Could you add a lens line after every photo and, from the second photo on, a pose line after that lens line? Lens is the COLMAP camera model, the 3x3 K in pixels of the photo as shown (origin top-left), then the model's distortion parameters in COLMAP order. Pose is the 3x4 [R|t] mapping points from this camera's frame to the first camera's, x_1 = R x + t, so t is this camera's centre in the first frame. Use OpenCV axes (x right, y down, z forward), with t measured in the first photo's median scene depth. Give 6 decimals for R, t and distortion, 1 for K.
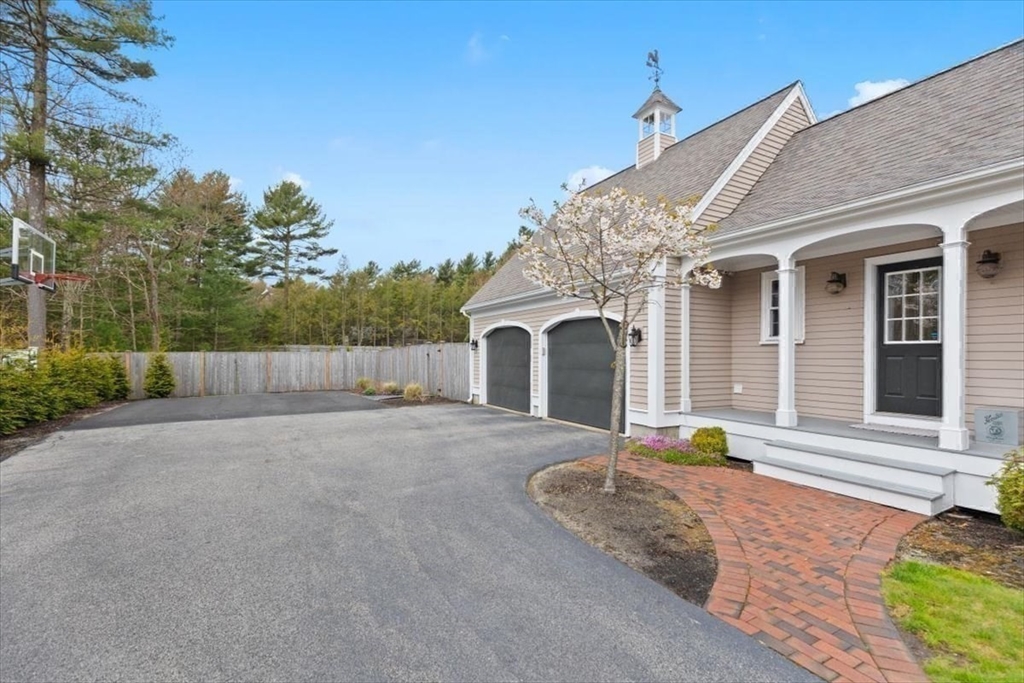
lens RADIAL K [[501.6, 0, 509.7], [0, 501.6, 348.8], [0, 0, 1]] dist [0.000415, -0.002363]
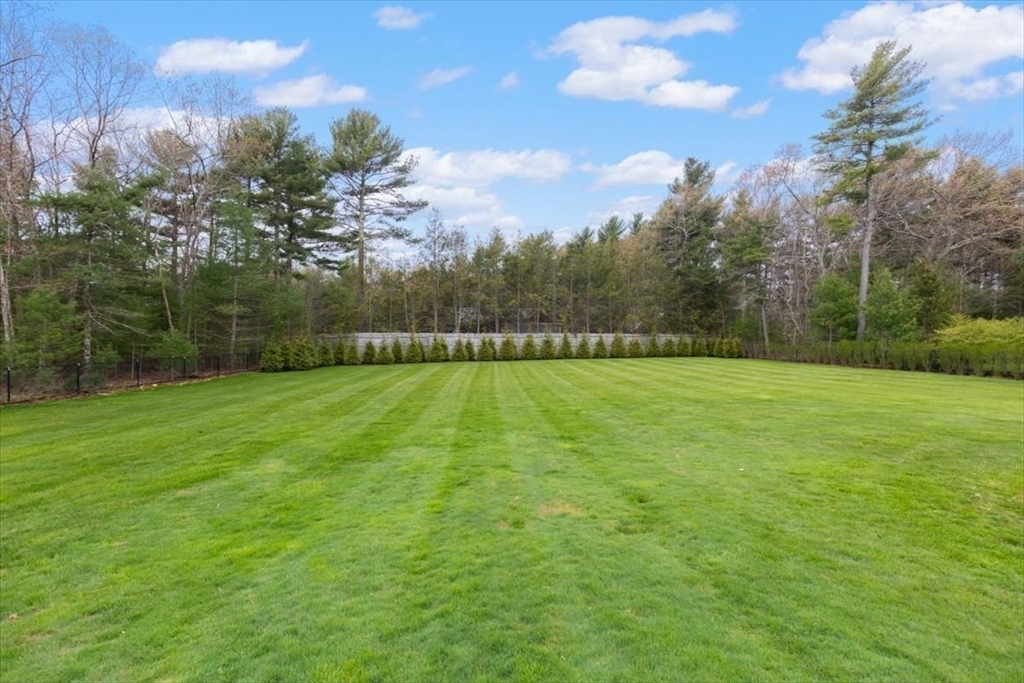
lens RADIAL K [[504.3, 0, 514.3], [0, 504.3, 339.0], [0, 0, 1]] dist [-0.001495, -0.000222]
pose [[0.962669, -0.010652, -0.270472, -0.026858], [0.011214, 0.999937, 0.000533, 0.002355], [0.270449, -0.003546, 0.962728, 0.315808]]
